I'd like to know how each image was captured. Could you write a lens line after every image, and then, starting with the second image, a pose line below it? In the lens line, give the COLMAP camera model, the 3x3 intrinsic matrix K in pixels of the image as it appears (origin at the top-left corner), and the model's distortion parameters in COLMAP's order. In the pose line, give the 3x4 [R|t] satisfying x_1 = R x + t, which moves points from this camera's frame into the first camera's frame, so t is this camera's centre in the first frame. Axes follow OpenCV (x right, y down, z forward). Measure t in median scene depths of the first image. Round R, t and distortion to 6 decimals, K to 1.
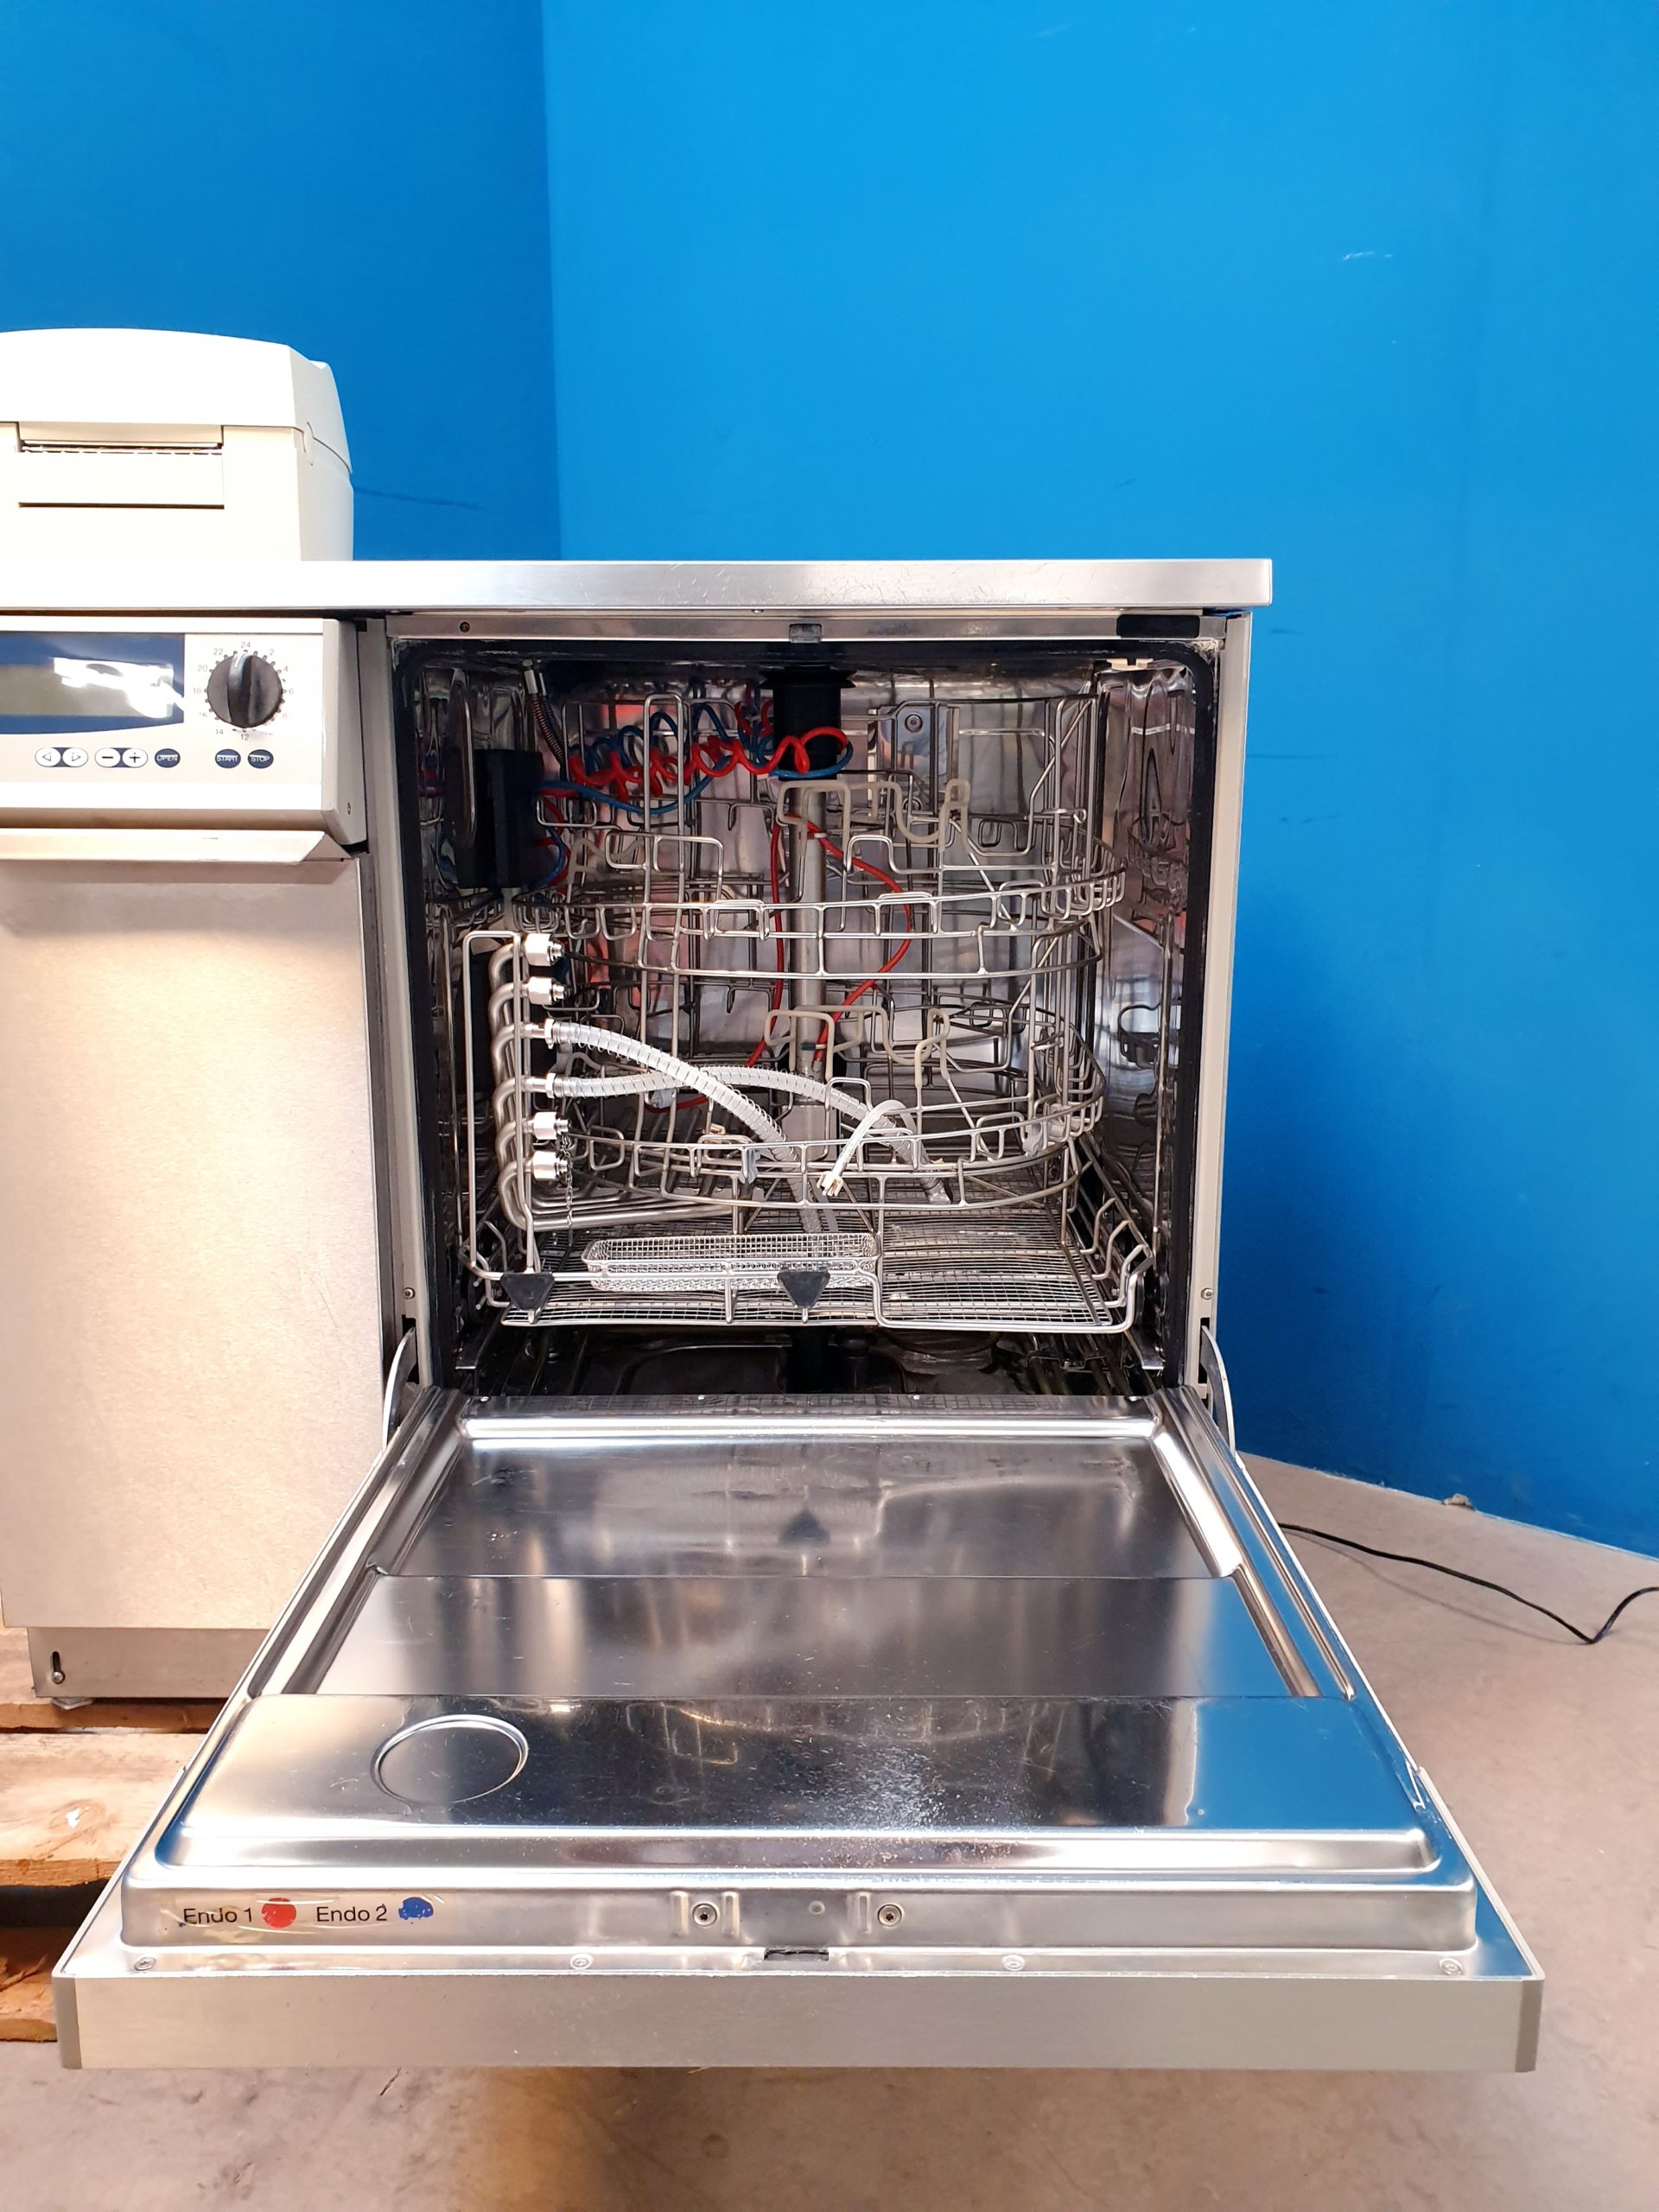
lens RADIAL K [[1751.3, 0, 825.1], [0, 1751.3, 1099.8], [0, 0, 1]] dist [0.001255, 0.017422]
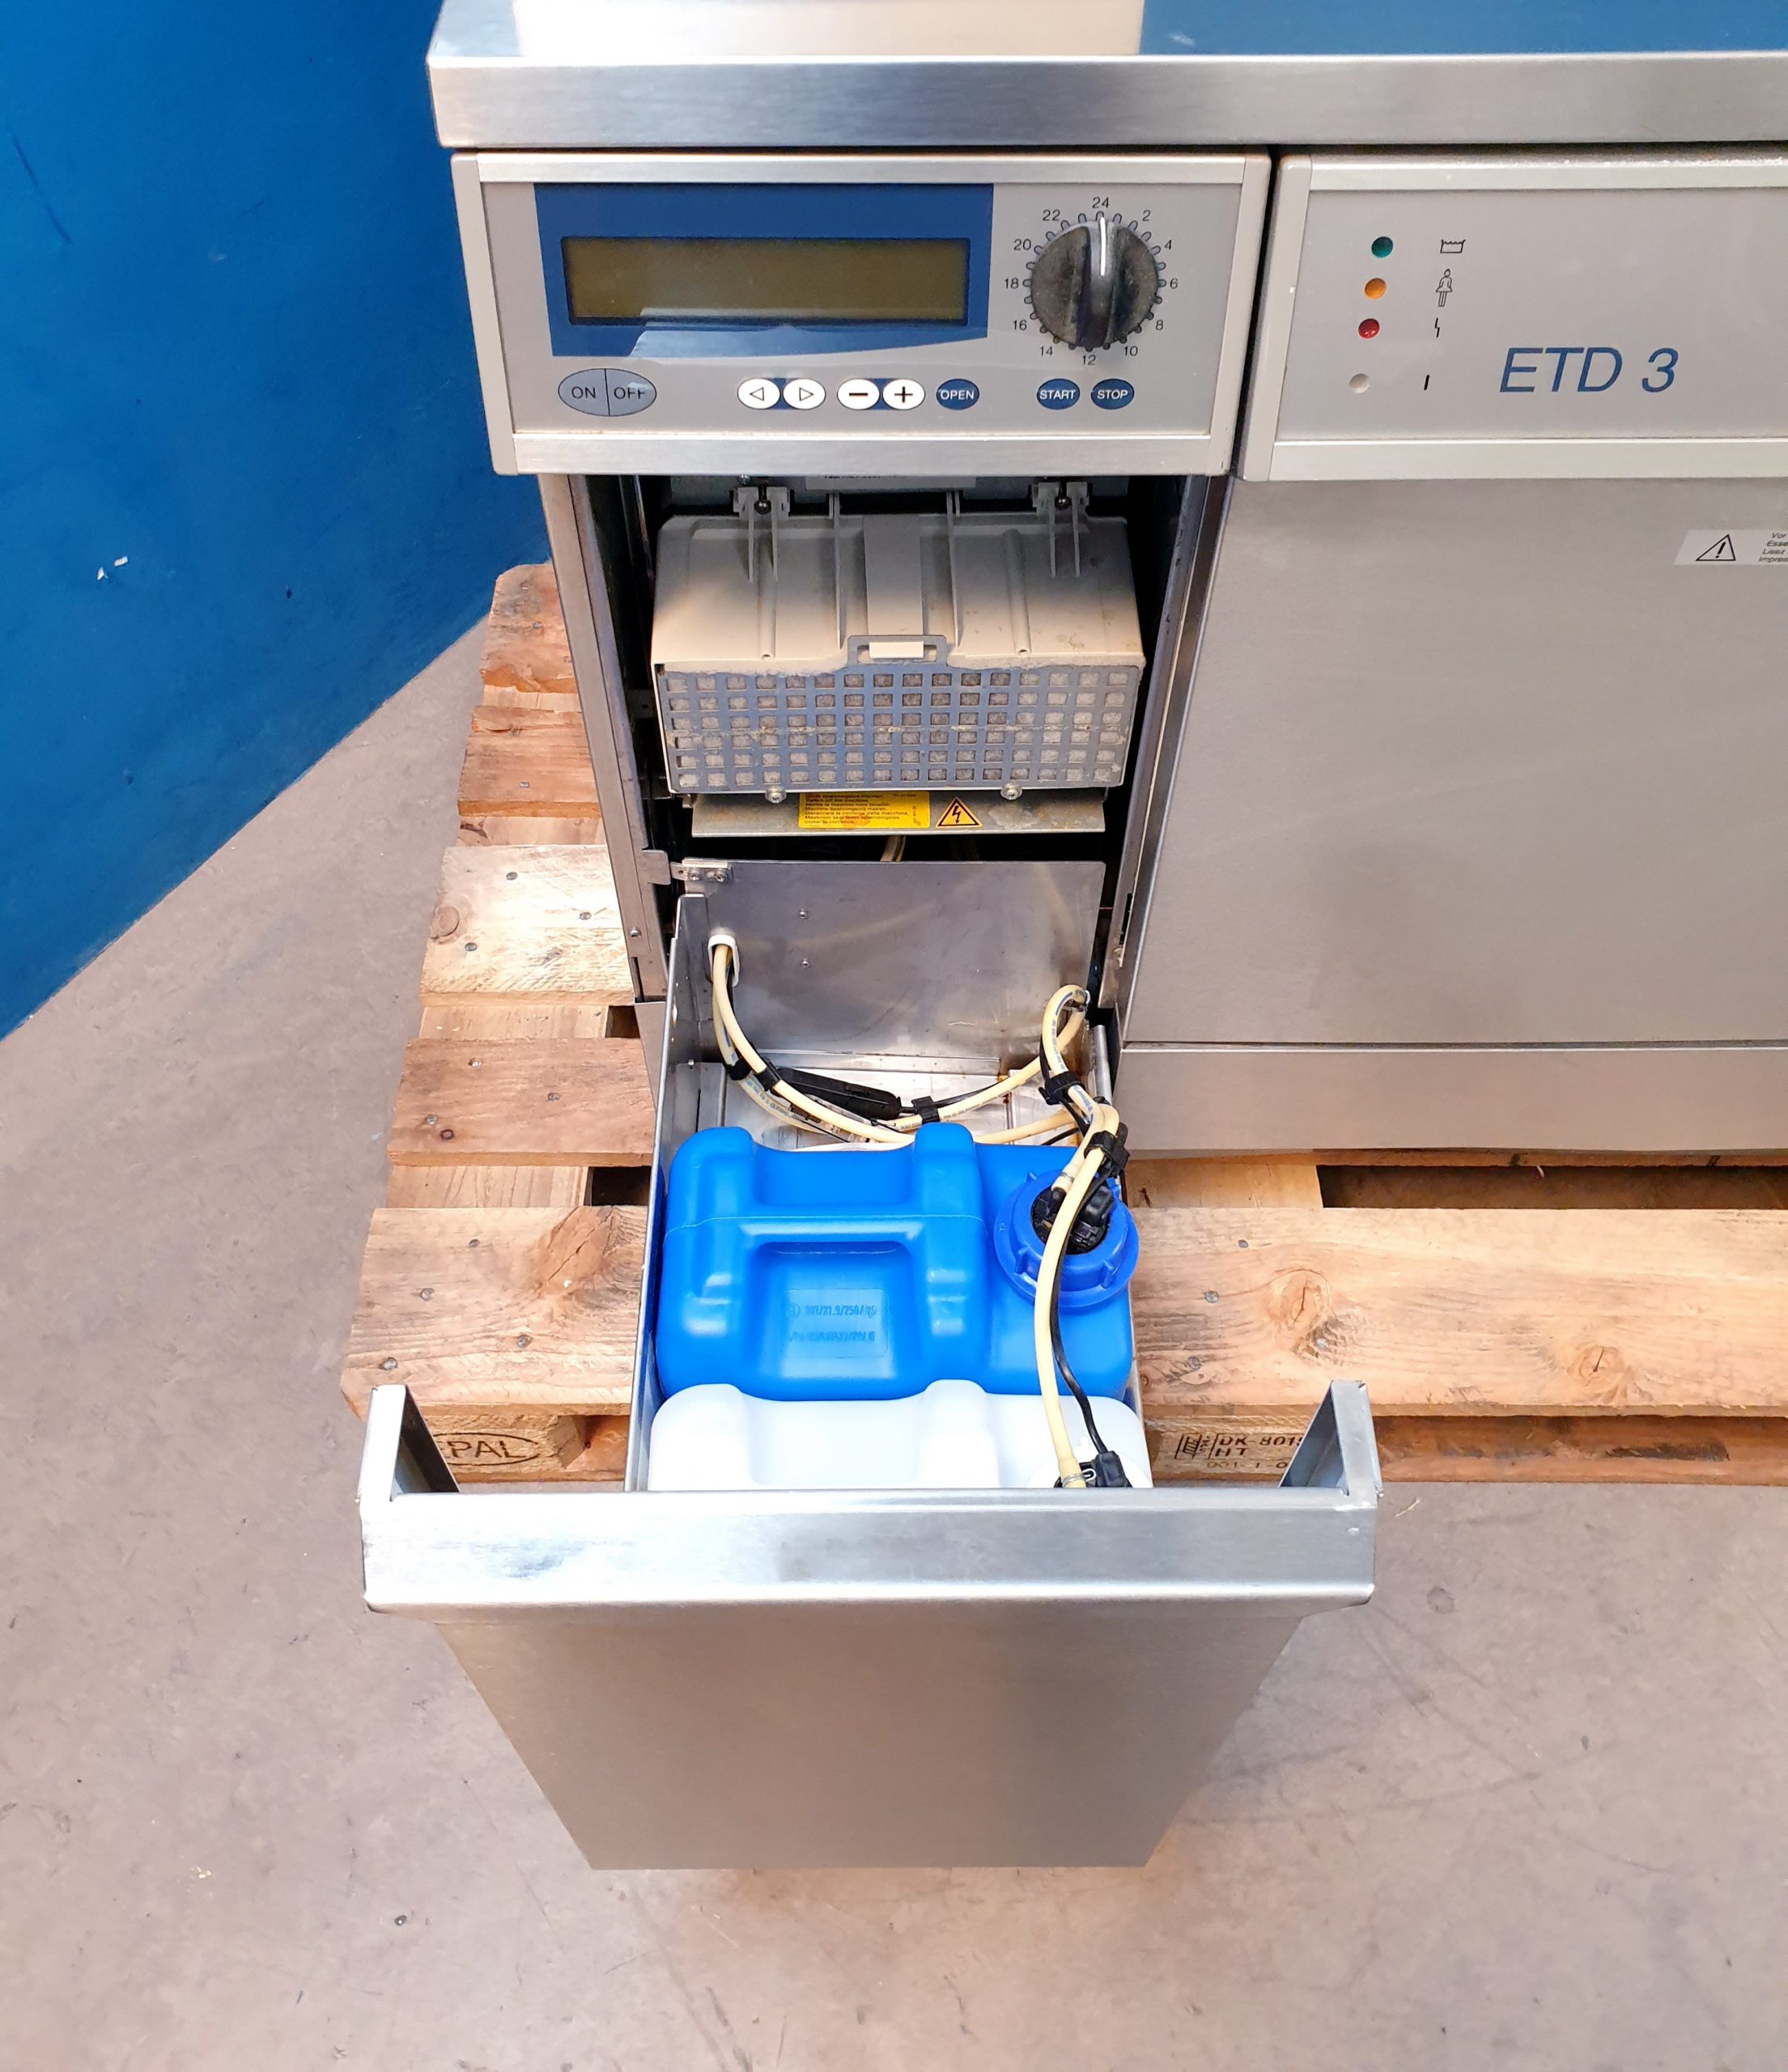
lens RADIAL K [[1871.3, 0, 889.6], [0, 1871.3, 867.4], [0, 0, 1]] dist [-0.018450, 0.048034]
pose [[0.999875, -0.011255, 0.011096, -0.359905], [0.001744, 0.776340, 0.630312, -0.417468], [-0.015709, -0.630214, 0.776262, 0.353504]]
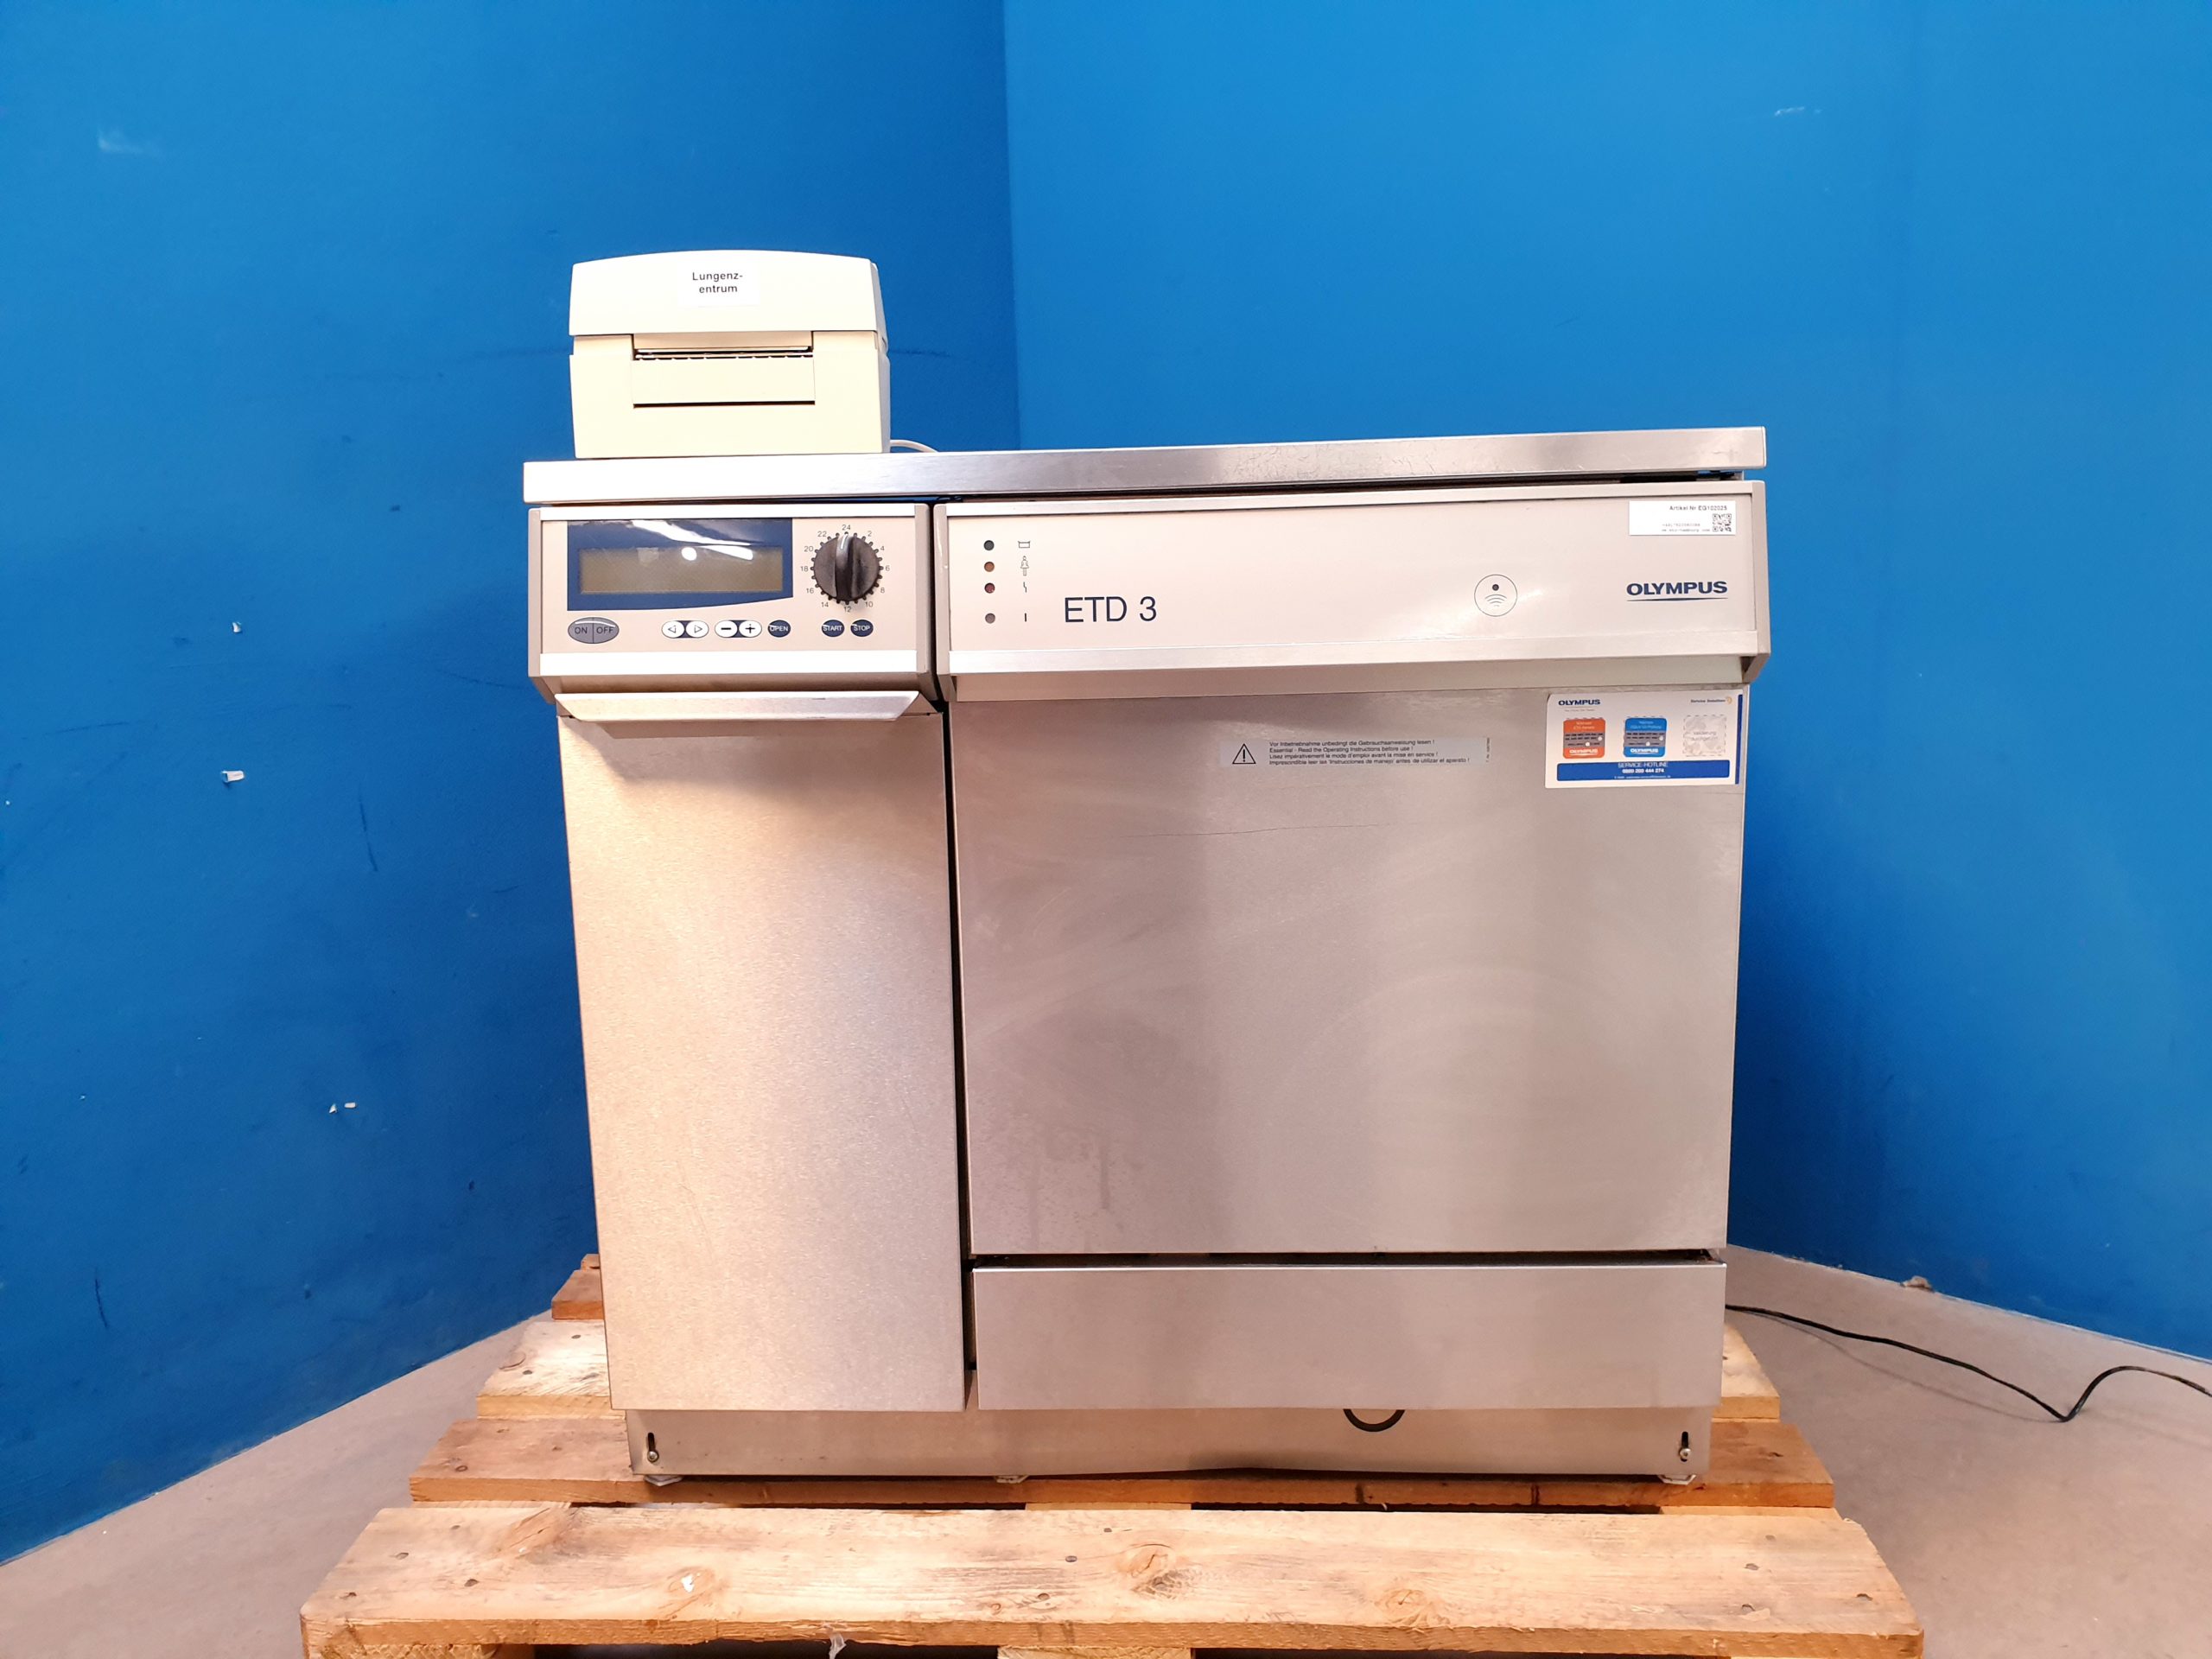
lens RADIAL K [[1751.3, 0, 1123.1], [0, 1751.3, 827.2], [0, 0, 1]] dist [0.001255, 0.017422]
pose [[0.999082, -0.018716, -0.038537, -0.099484], [0.017448, 0.999303, -0.032990, -0.023224], [0.039128, 0.032287, 0.998712, -0.099698]]
